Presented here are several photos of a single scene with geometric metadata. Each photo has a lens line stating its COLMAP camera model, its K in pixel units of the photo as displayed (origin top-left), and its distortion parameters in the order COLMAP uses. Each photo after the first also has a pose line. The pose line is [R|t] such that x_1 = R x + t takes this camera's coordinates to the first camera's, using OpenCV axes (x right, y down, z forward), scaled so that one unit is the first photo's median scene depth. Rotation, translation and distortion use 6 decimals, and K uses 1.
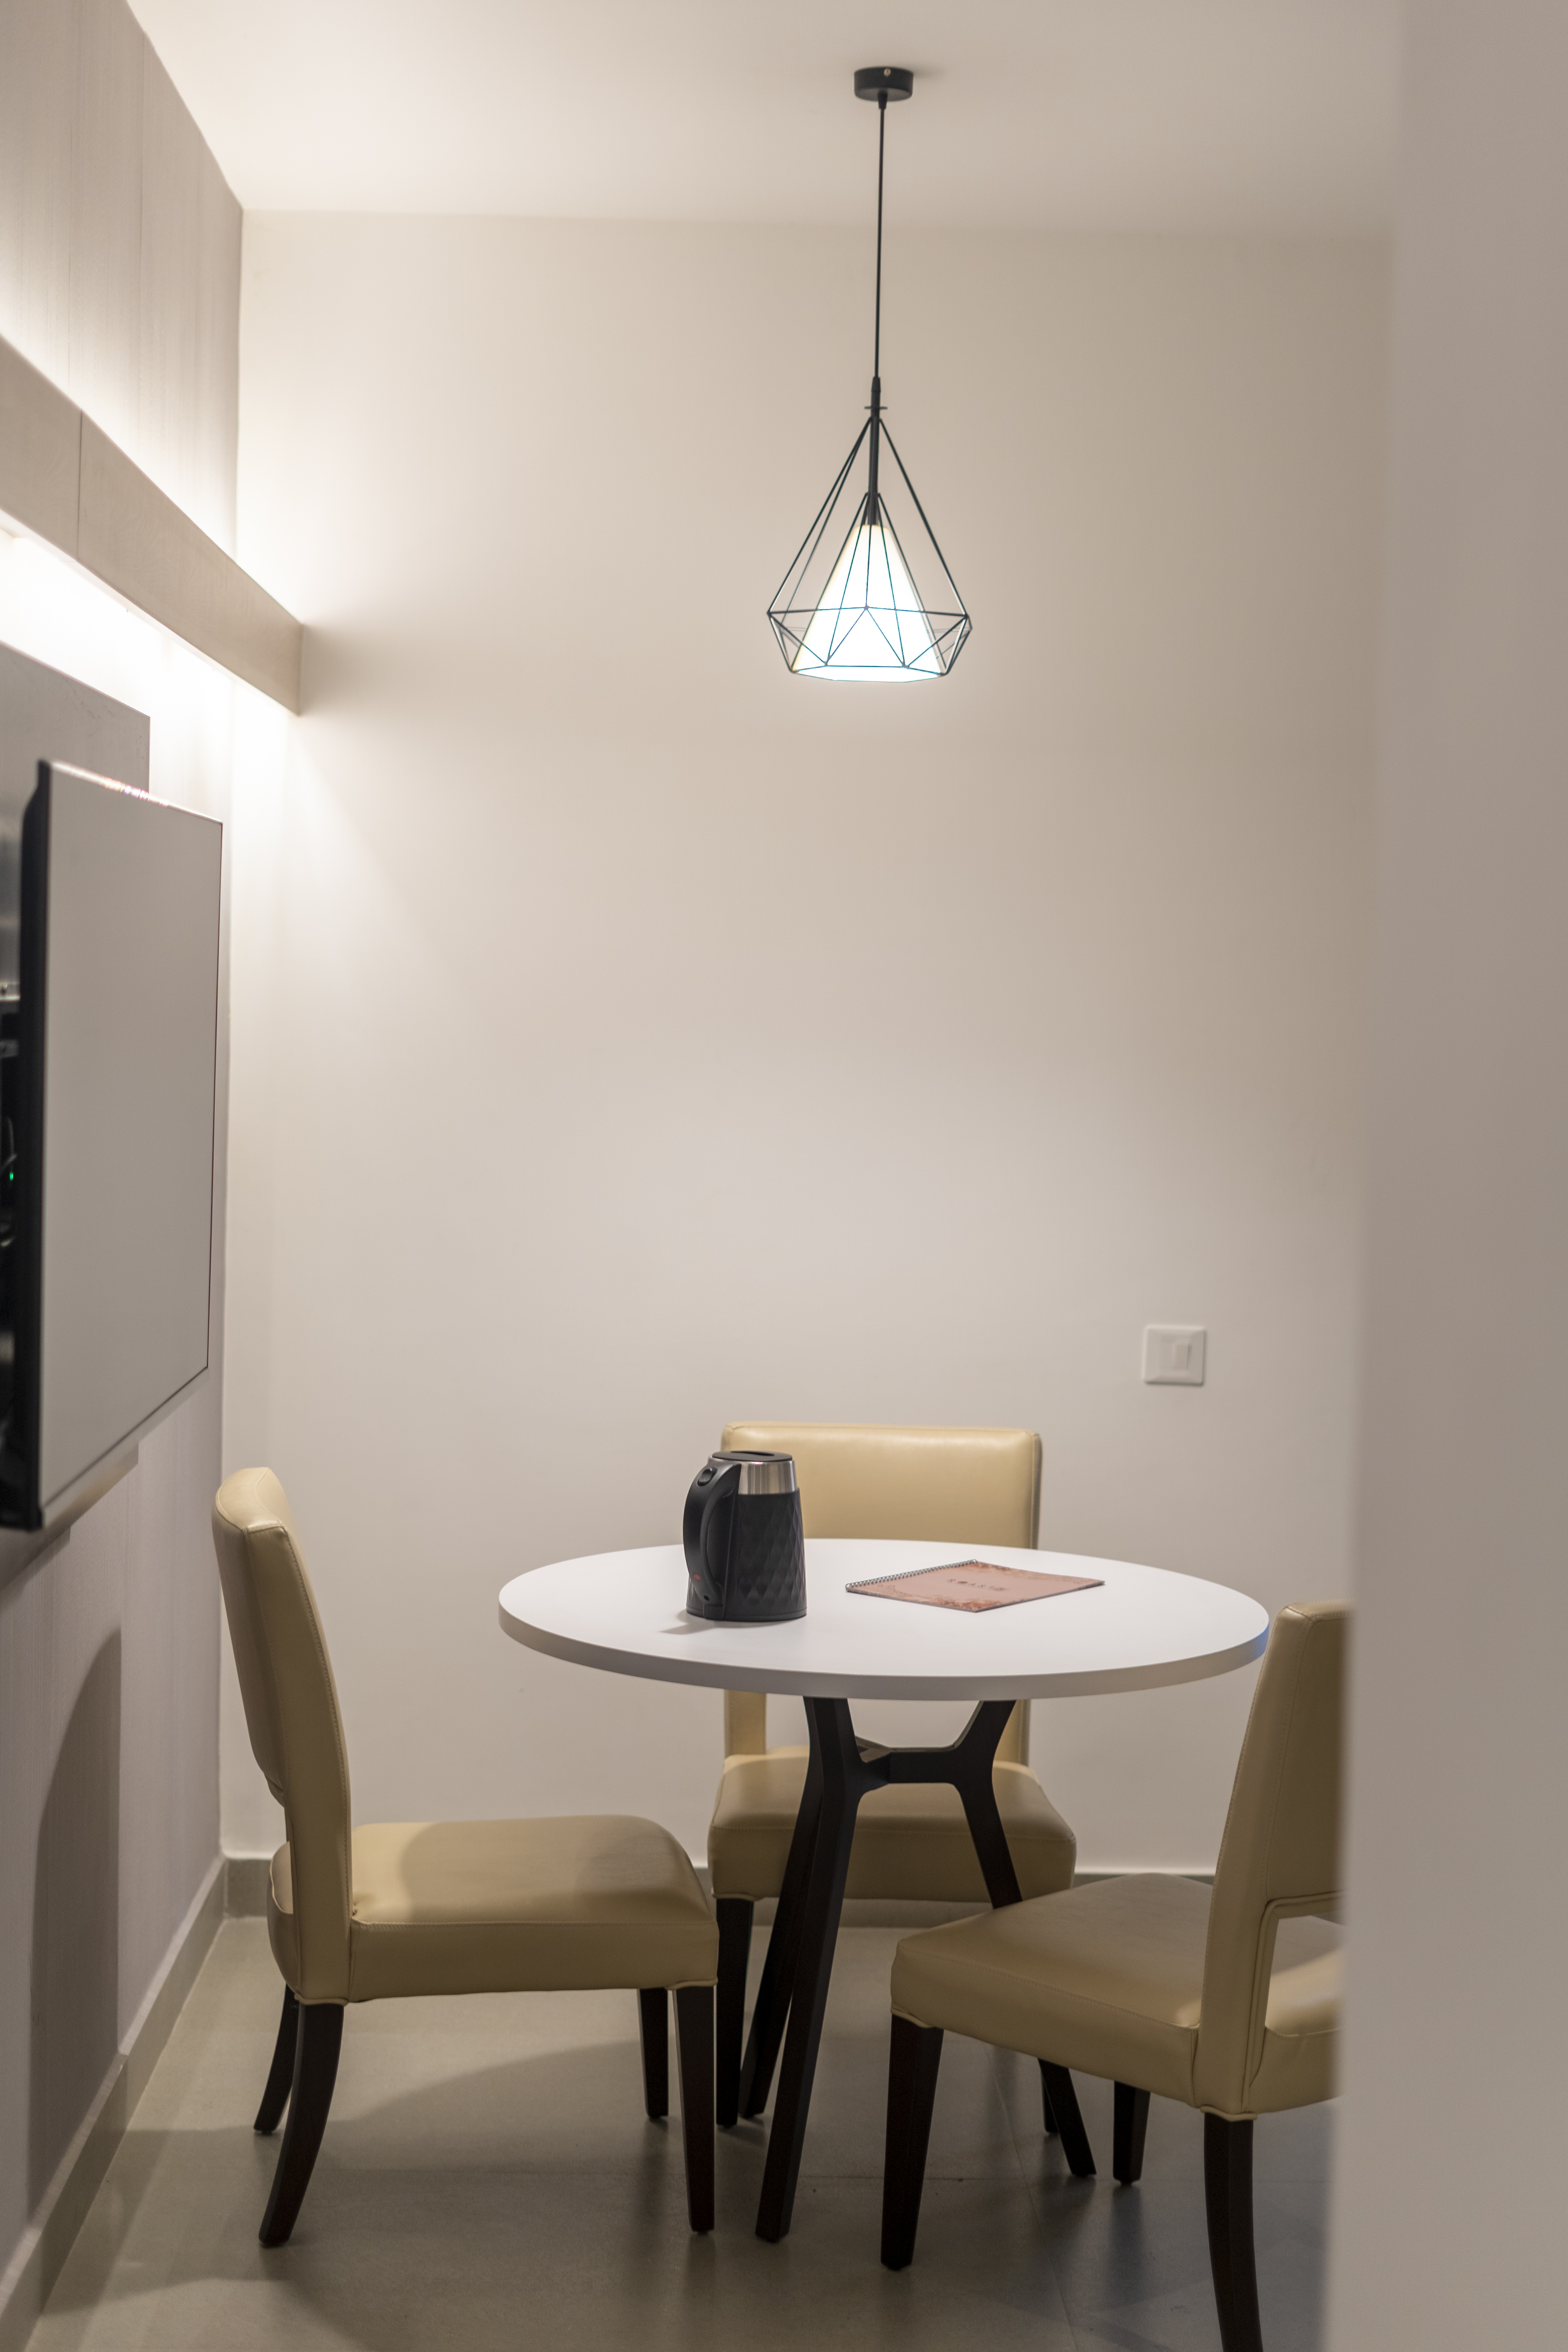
lens RADIAL K [[3640.0, 0, 784.0], [0, 3640.0, 1176.0], [0, 0, 1]] dist [-0.011994, 0.110308]
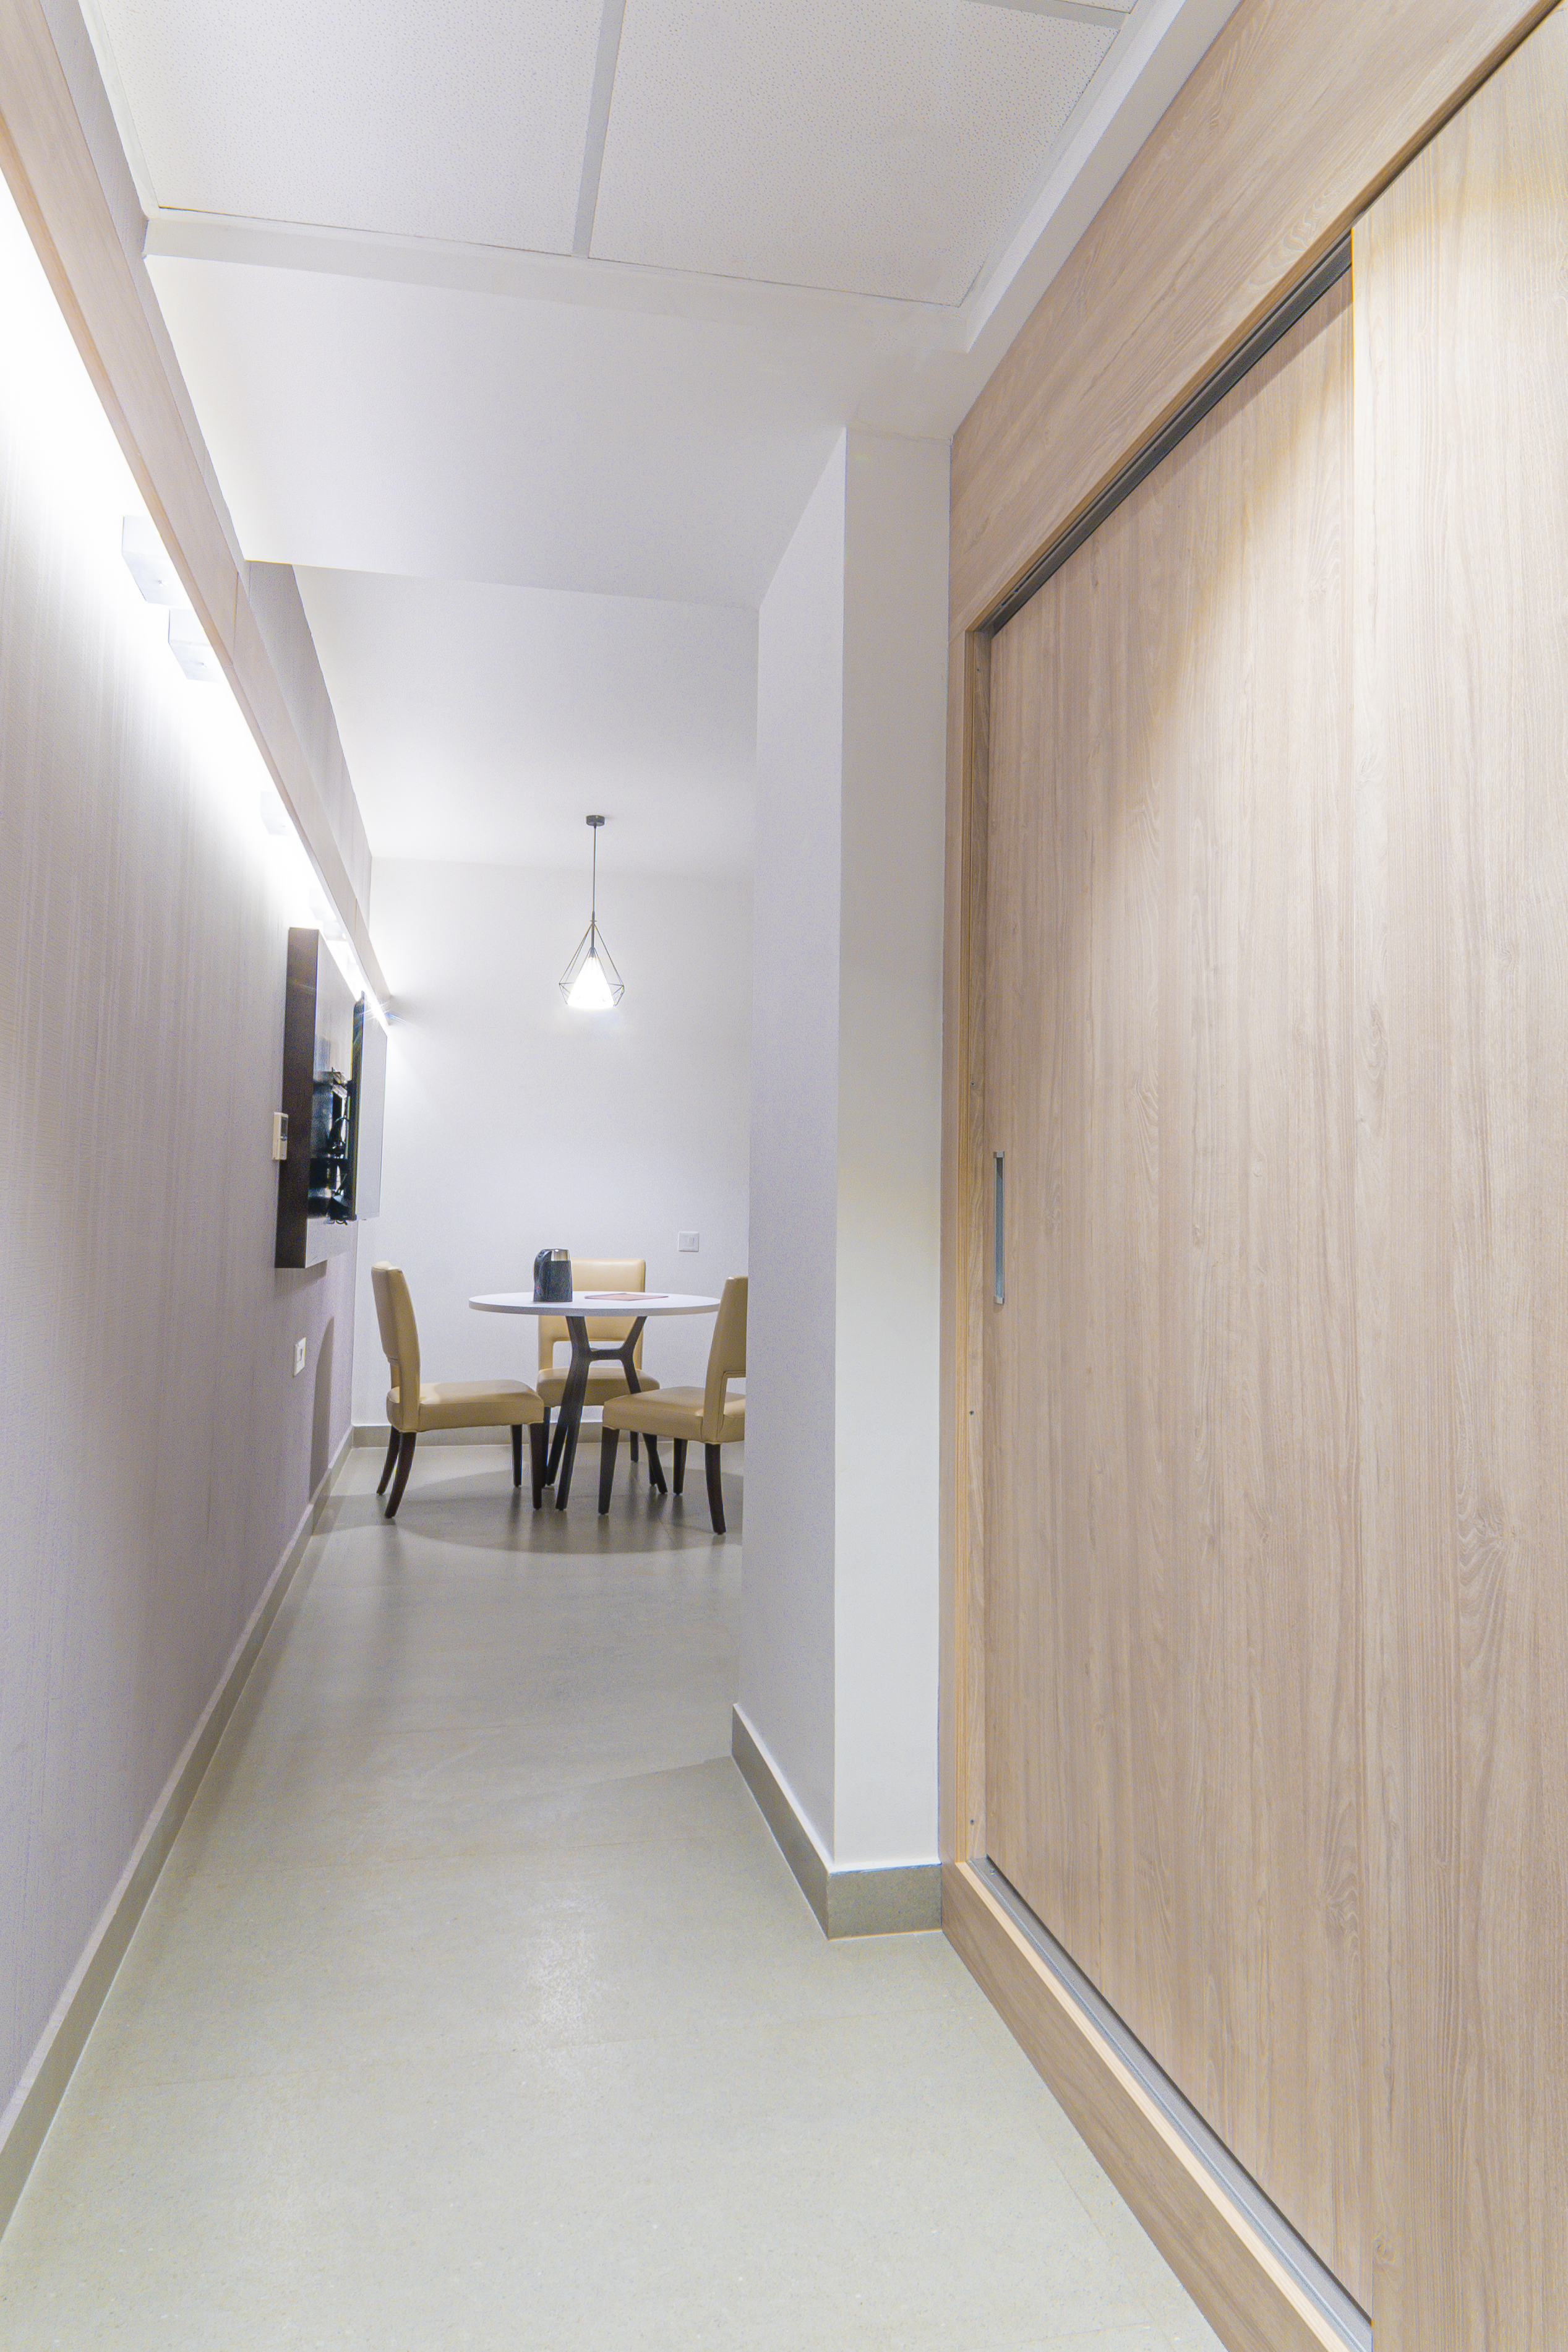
lens RADIAL K [[1461.6, 0, 777.7], [0, 1461.6, 1108.4], [0, 0, 1]] dist [0.068624, 0.000301]
pose [[0.983884, 0.006254, 0.178696, -0.045145], [0.016206, 0.992156, -0.123953, 0.113951], [-0.178070, 0.124851, 0.976065, -0.252127]]
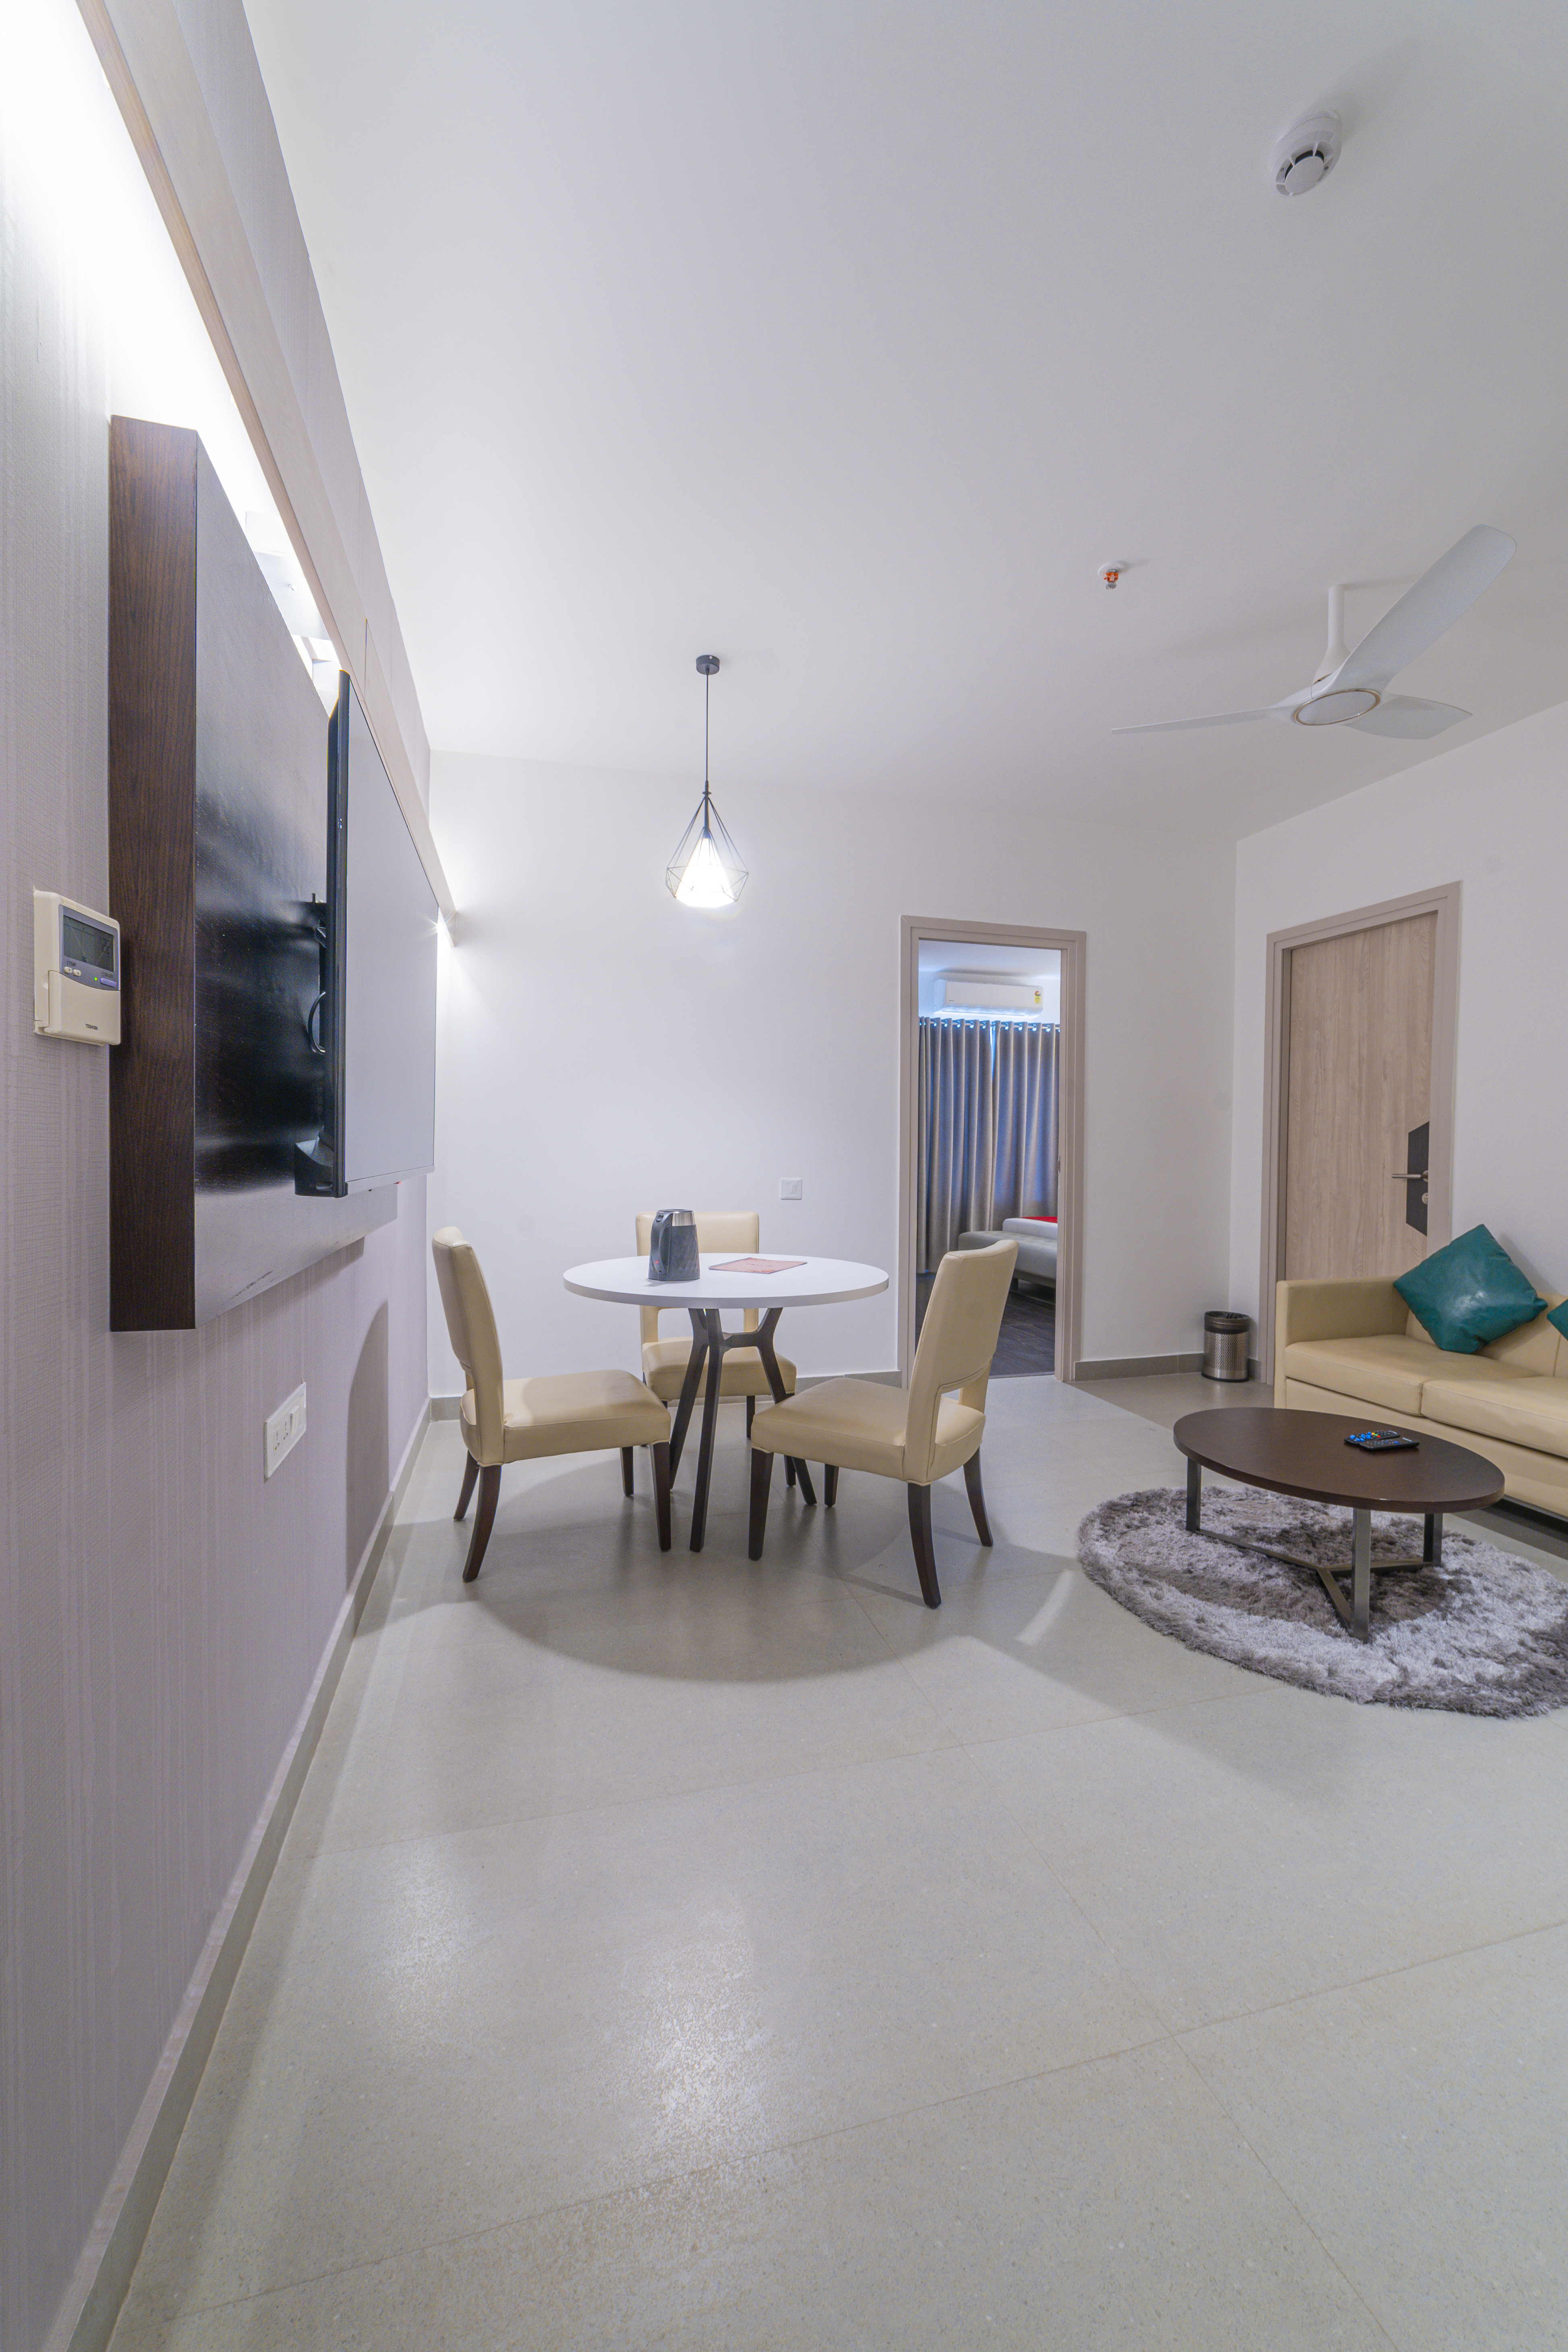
lens RADIAL K [[911.5, 0, 774.4], [0, 911.5, 1164.6], [0, 0, 1]] dist [-0.013465, 0.004577]
pose [[0.972408, -0.017994, 0.232593, -0.082361], [0.027146, 0.998976, -0.036205, 0.069665], [-0.231703, 0.041520, 0.971900, 0.410973]]
